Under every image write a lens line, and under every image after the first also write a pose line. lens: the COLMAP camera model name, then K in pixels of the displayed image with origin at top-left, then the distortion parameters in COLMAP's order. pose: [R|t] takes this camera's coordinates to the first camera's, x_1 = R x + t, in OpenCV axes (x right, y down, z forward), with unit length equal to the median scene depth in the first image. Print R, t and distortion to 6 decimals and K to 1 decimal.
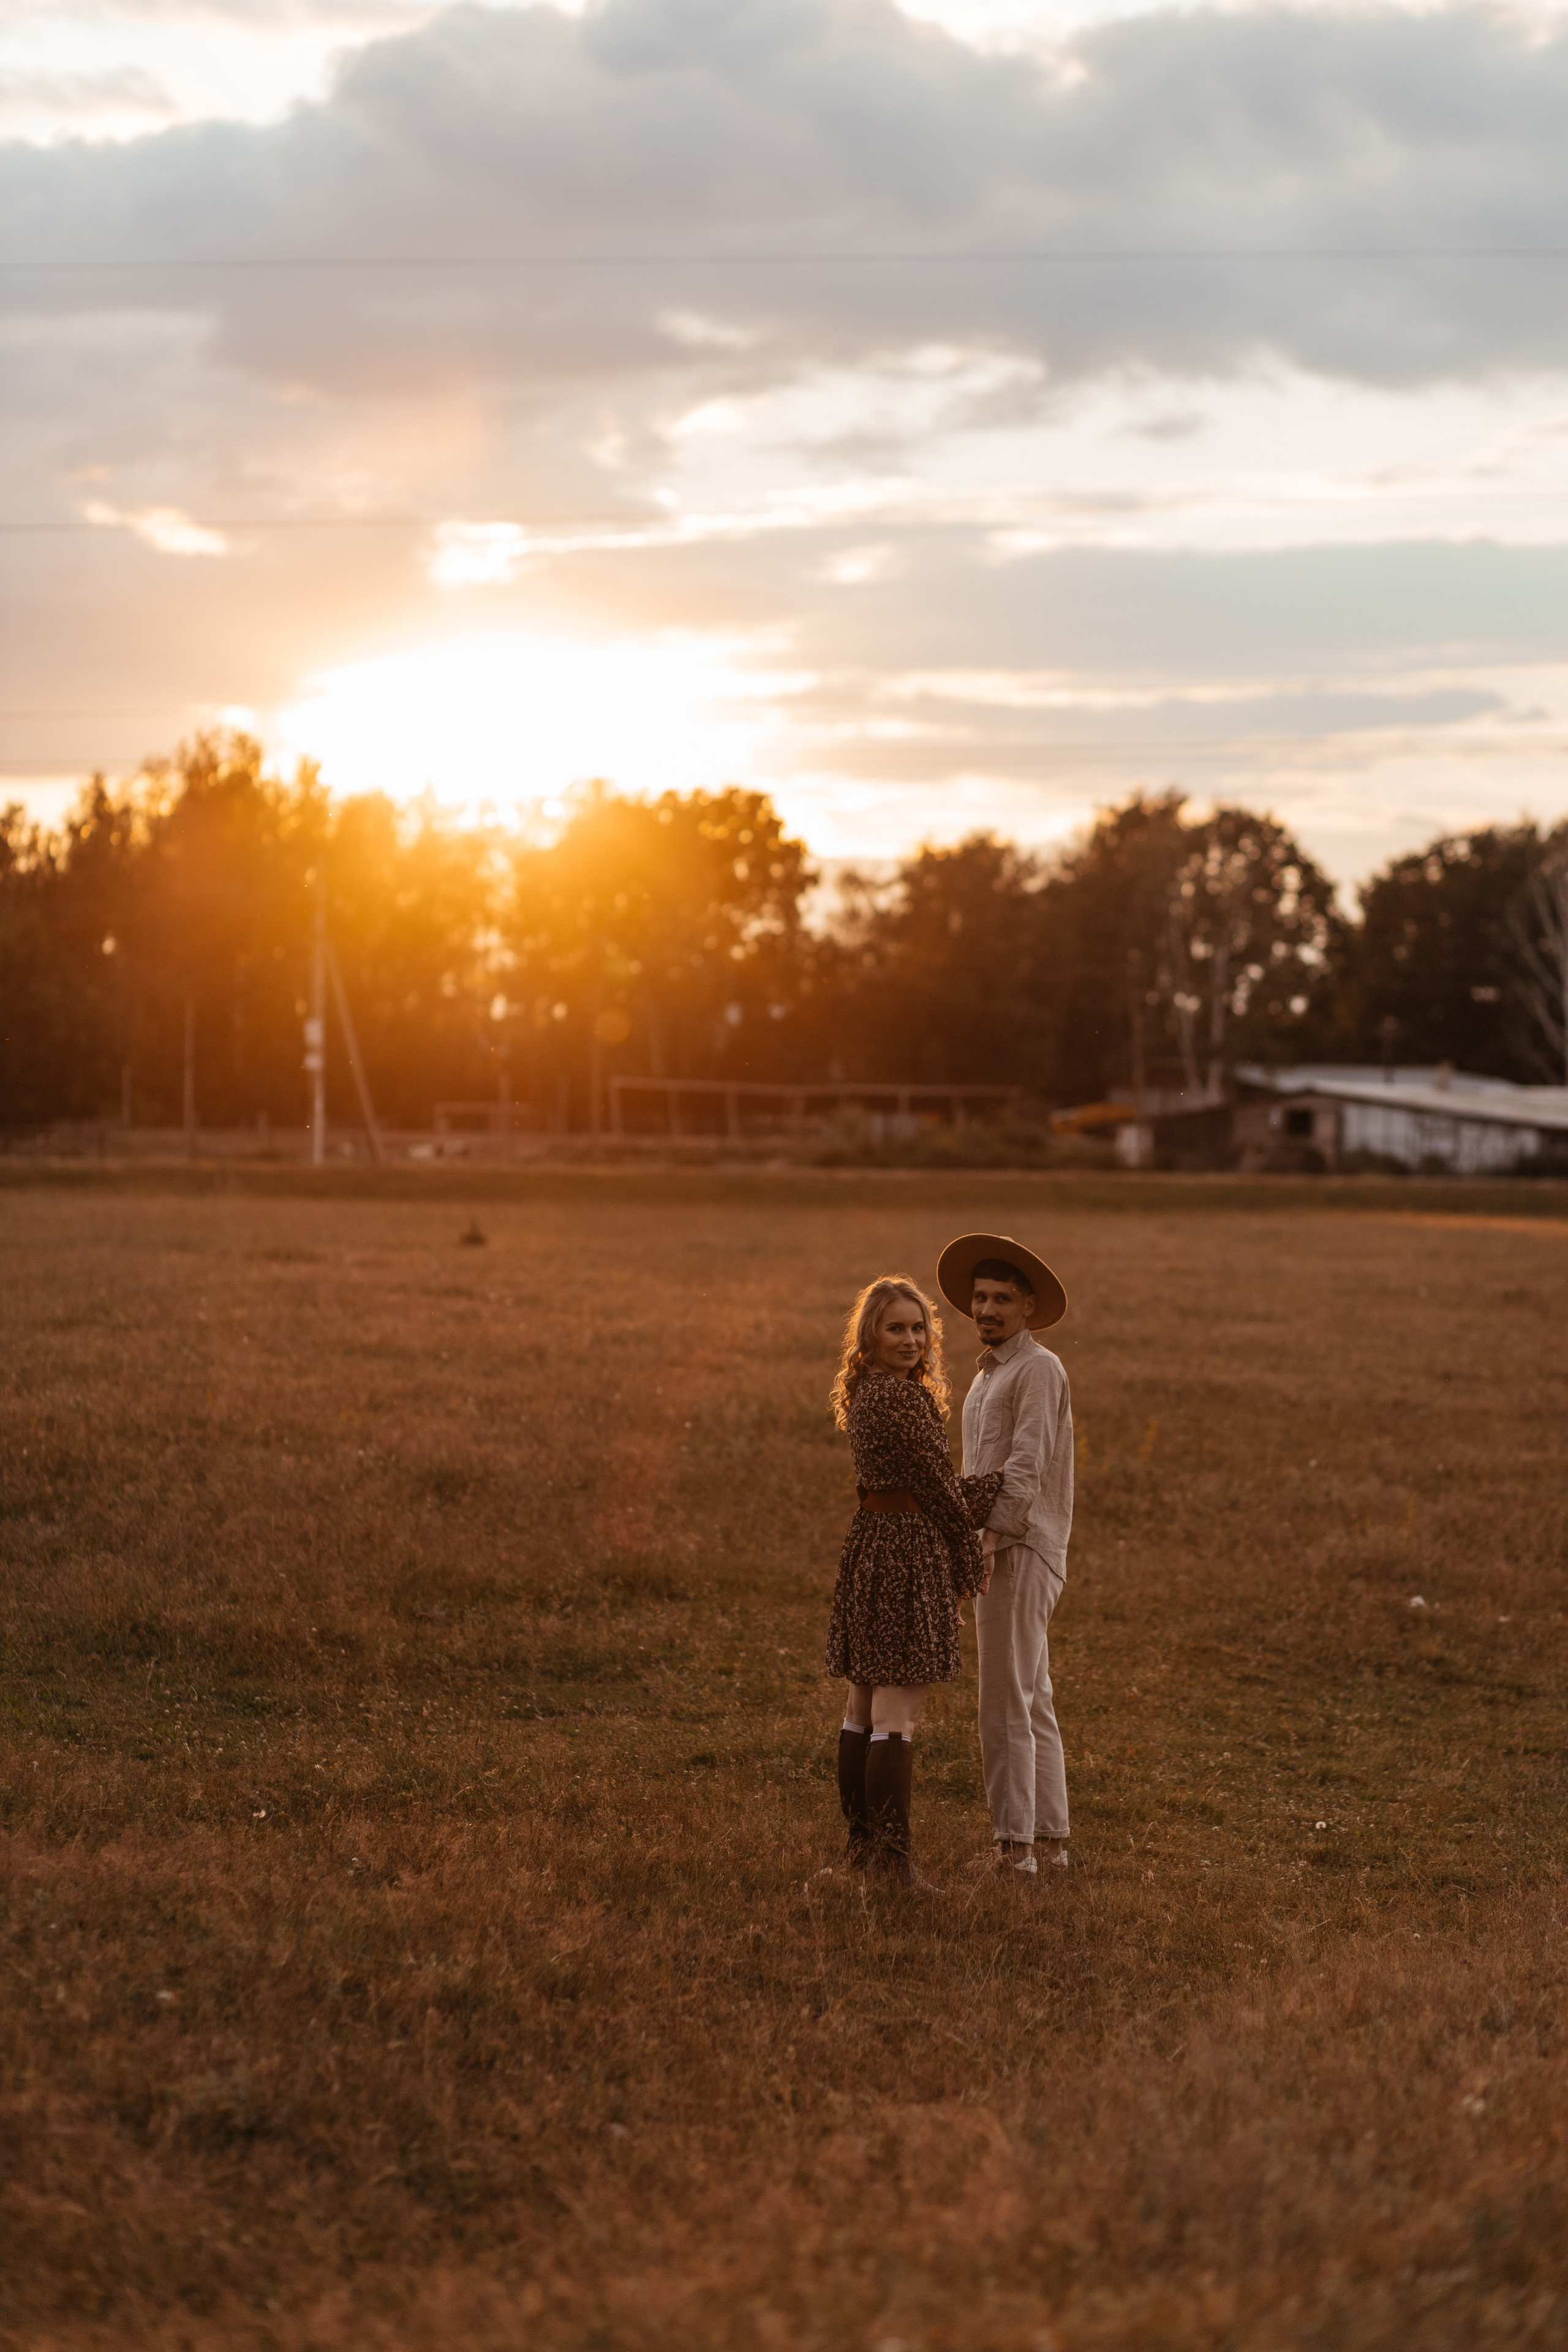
lens RADIAL K [[4991.5, 0, 777.9], [0, 4991.5, 1163.6], [0, 0, 1]] dist [-0.095220, 0.000000]
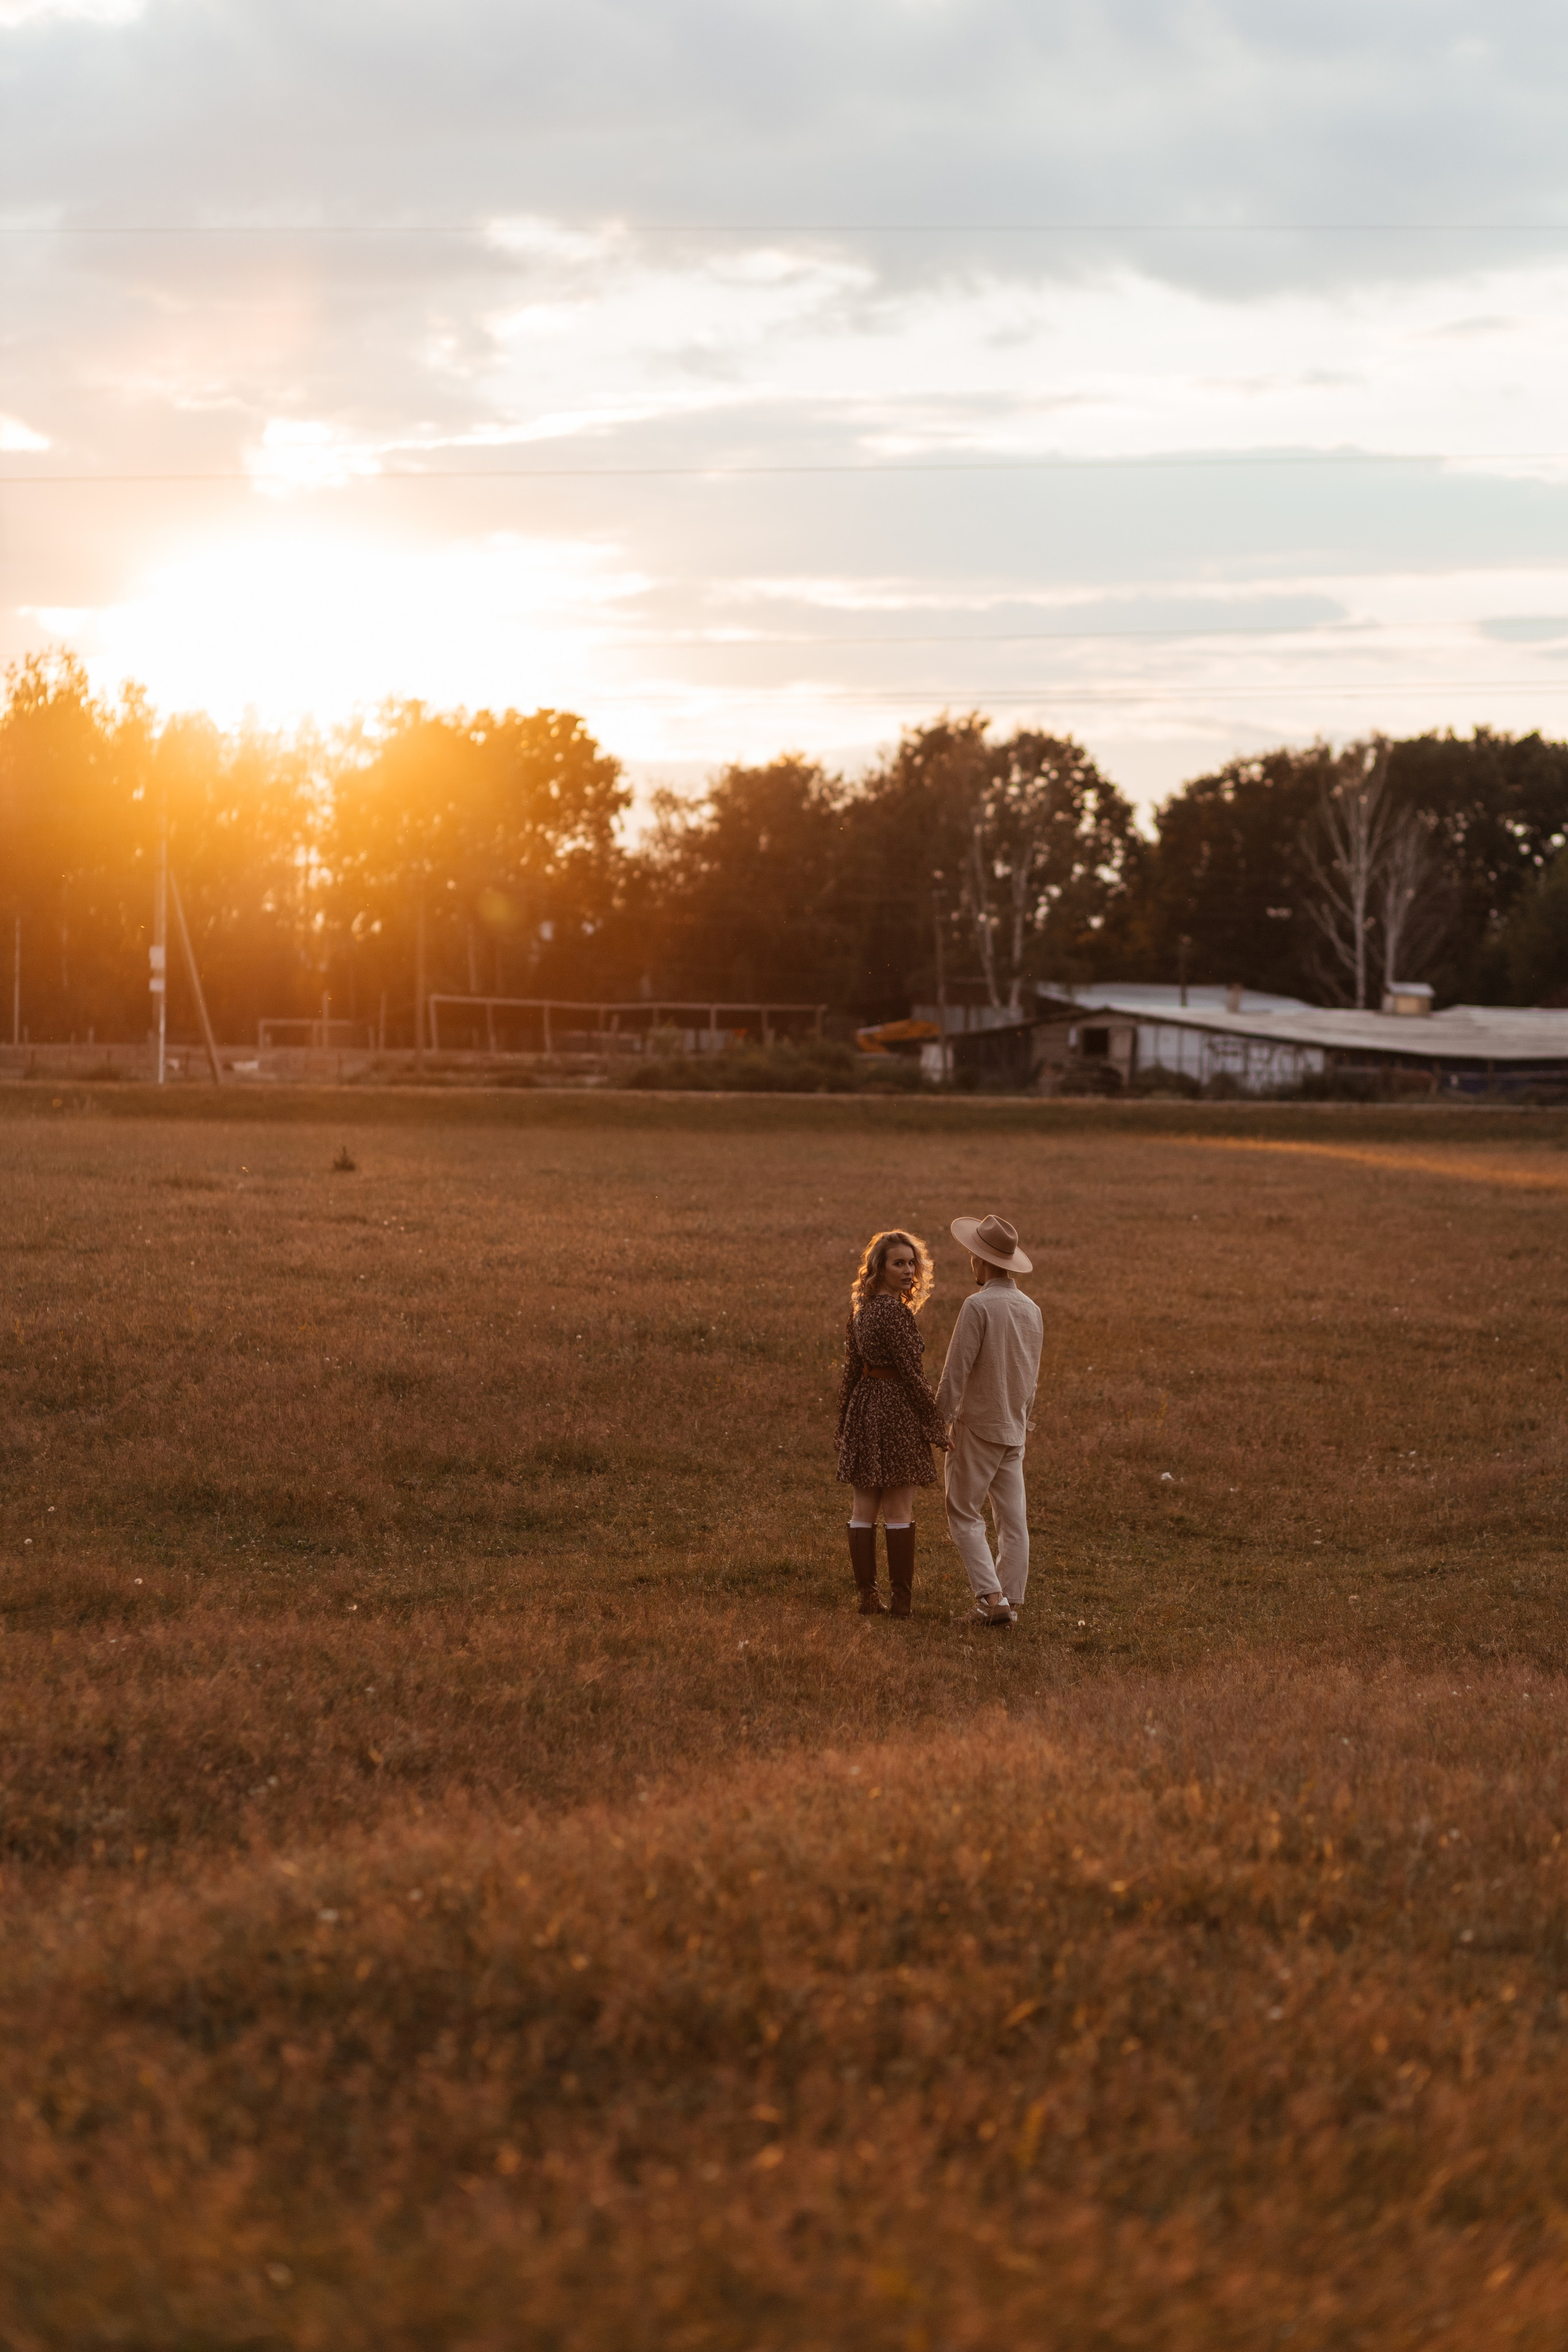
lens RADIAL K [[4991.5, 0, 781.9], [0, 4991.5, 1175.3], [0, 0, 1]] dist [-0.095220, 0.000000]
pose [[0.999166, 0.002716, 0.040735, -0.009046], [-0.003583, 0.999768, 0.021245, -0.006472], [-0.040668, -0.021373, 0.998944, -0.108444]]
